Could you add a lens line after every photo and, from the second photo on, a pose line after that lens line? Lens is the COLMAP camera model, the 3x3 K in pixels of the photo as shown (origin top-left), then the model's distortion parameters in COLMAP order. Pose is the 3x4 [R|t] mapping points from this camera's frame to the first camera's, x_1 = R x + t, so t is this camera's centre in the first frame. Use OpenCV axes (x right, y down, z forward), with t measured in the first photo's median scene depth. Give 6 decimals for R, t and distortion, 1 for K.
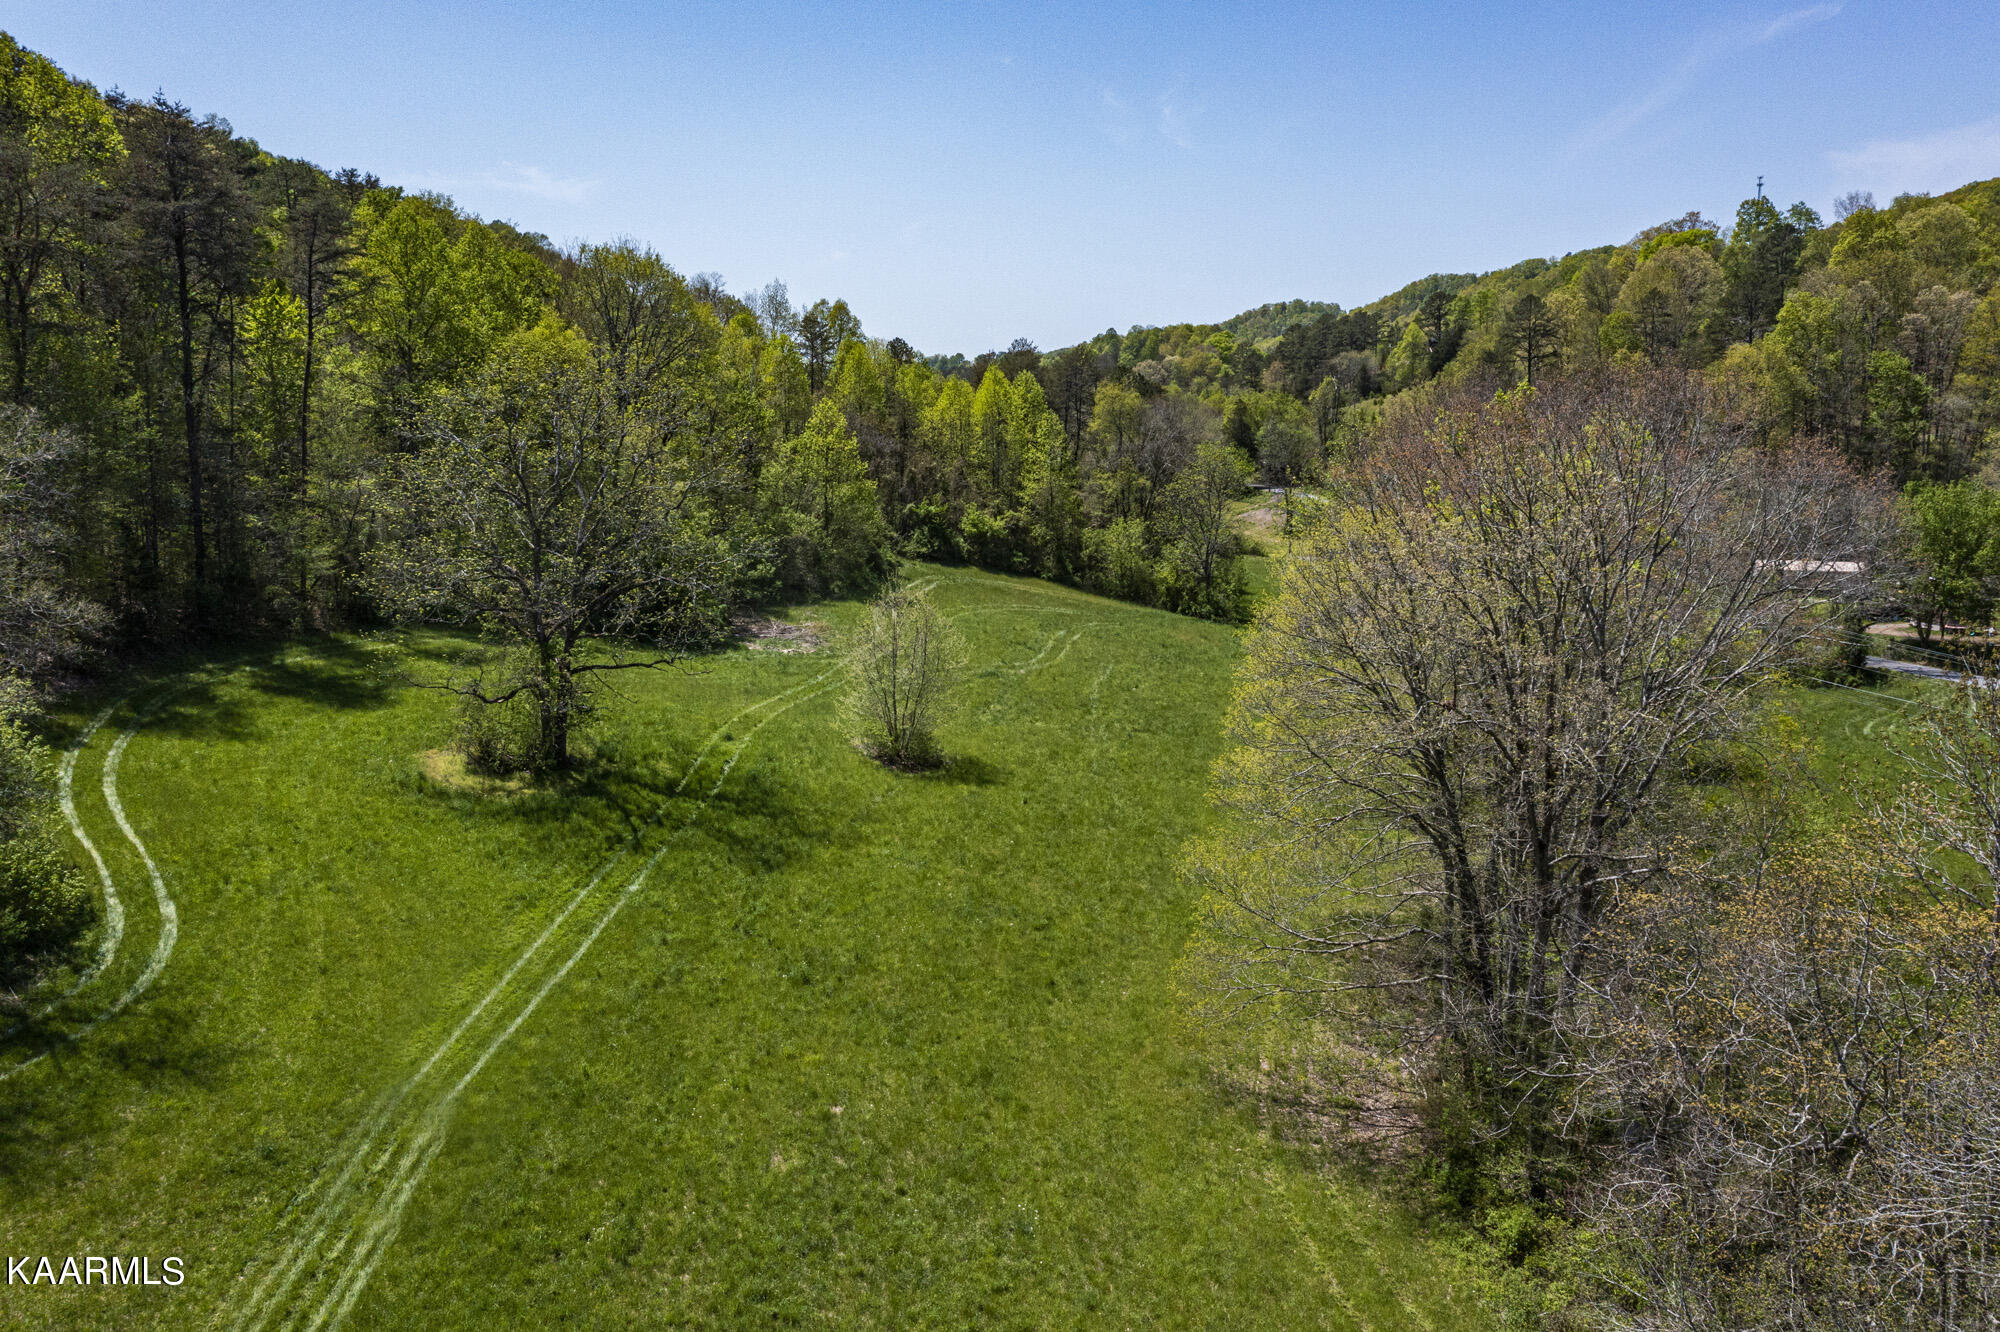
lens RADIAL K [[1556.8, 0, 1005.3], [0, 1556.8, 679.6], [0, 0, 1]] dist [-0.011710, 0.000666]
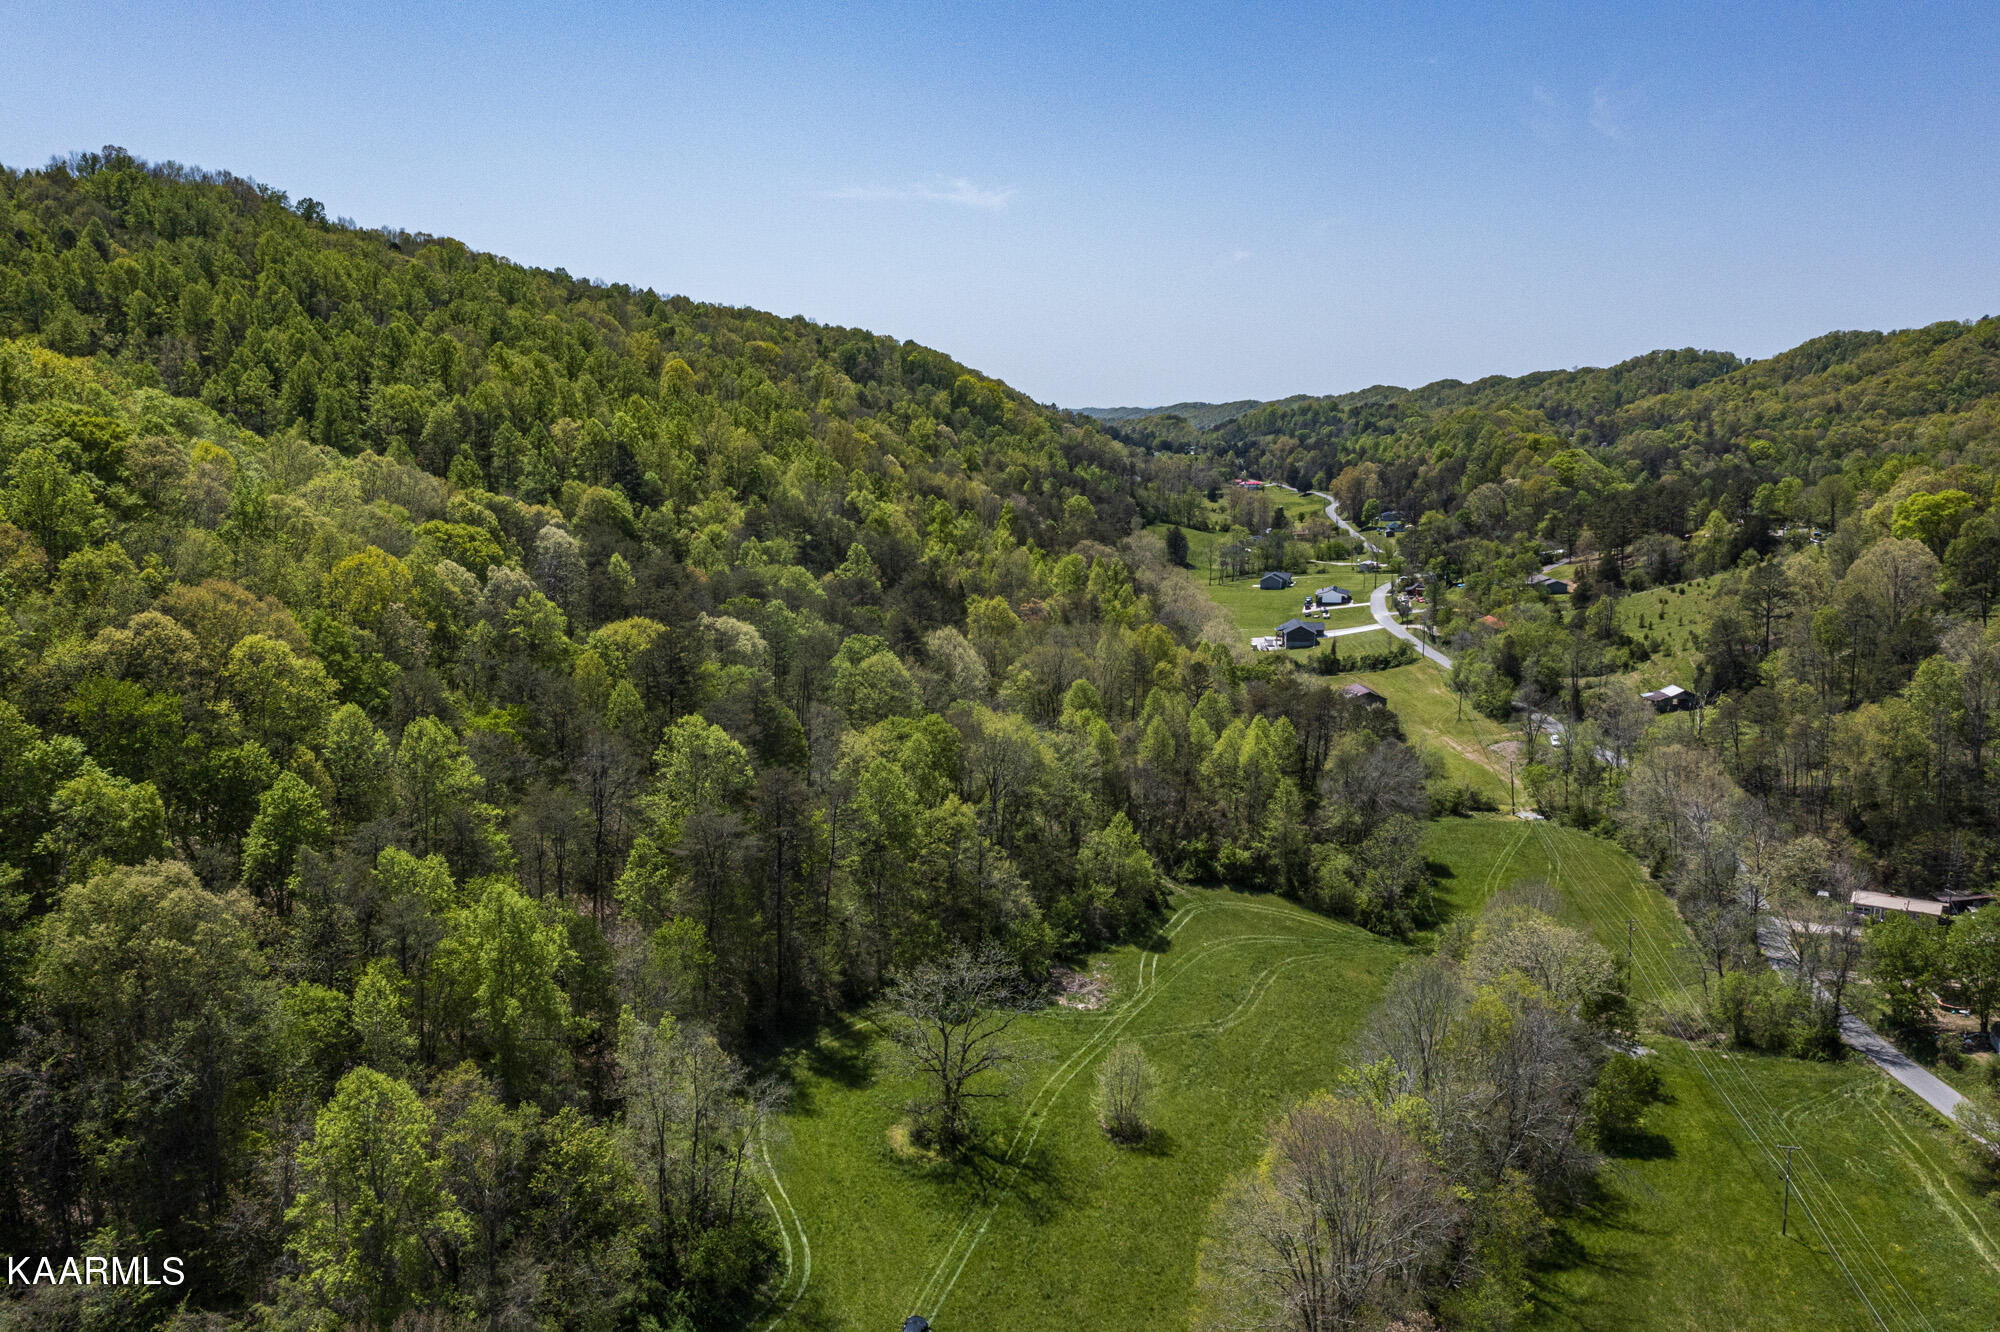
lens RADIAL K [[1551.7, 0, 1002.5], [0, 1551.7, 687.8], [0, 0, 1]] dist [-0.018239, 0.007312]
pose [[0.970283, 0.047138, -0.237338, 0.113915], [-0.045271, 0.998886, 0.013311, -0.270561], [0.237701, -0.002171, 0.971336, -0.467976]]
